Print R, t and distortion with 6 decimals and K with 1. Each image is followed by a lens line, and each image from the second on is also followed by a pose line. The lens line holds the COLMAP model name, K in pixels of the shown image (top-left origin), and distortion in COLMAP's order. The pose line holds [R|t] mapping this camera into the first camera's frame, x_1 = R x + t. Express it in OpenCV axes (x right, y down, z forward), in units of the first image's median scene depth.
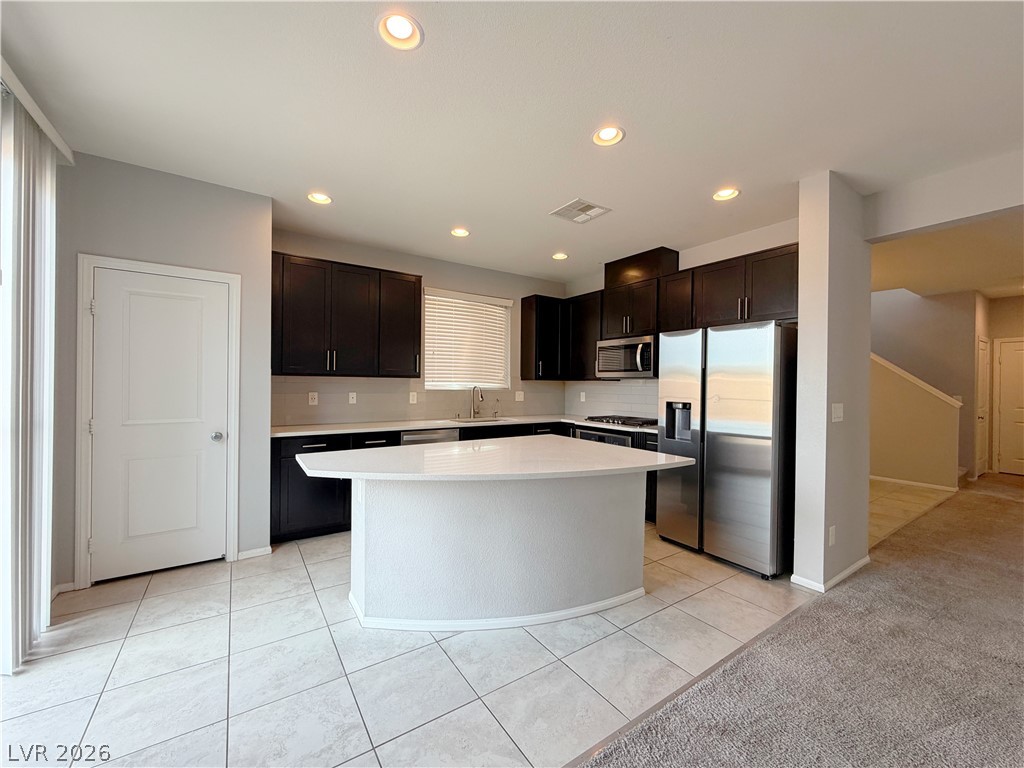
lens RADIAL K [[408.9, 0, 507.8], [0, 408.9, 386.0], [0, 0, 1]] dist [0.001321, -0.000145]
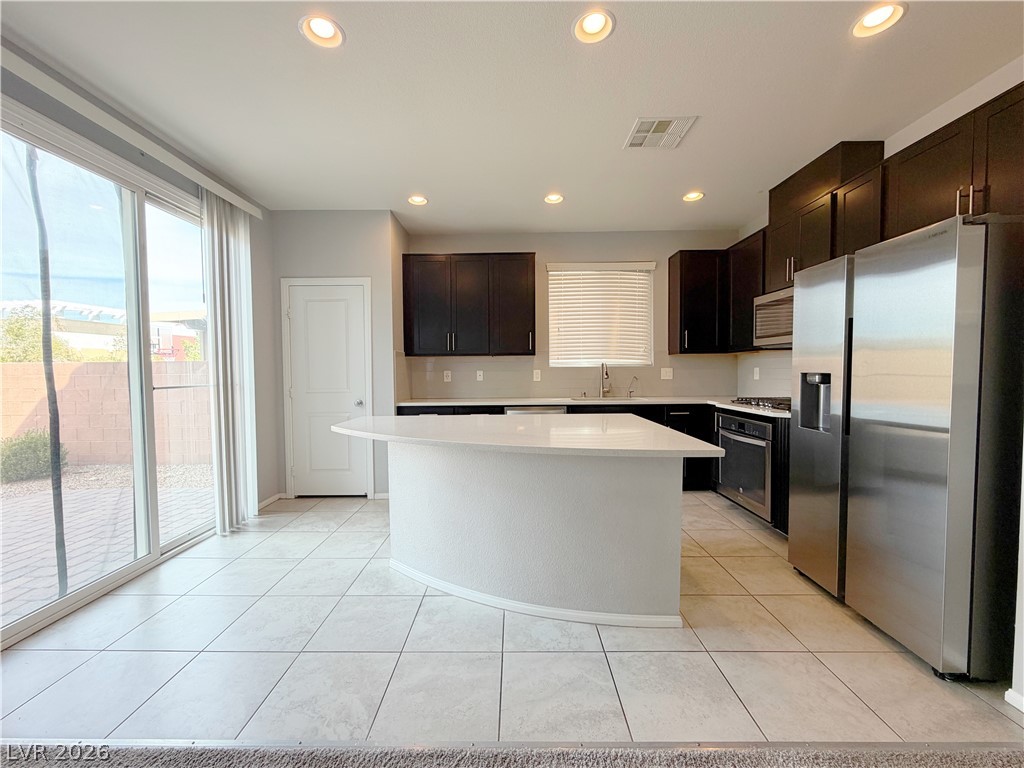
lens RADIAL K [[408.9, 0, 509.1], [0, 408.9, 385.7], [0, 0, 1]] dist [0.001321, -0.000145]
pose [[0.823070, 0.002850, -0.567932, 0.386213], [0.015492, 0.999503, 0.027468, 0.034281], [0.567728, -0.031407, 0.822617, 0.169797]]
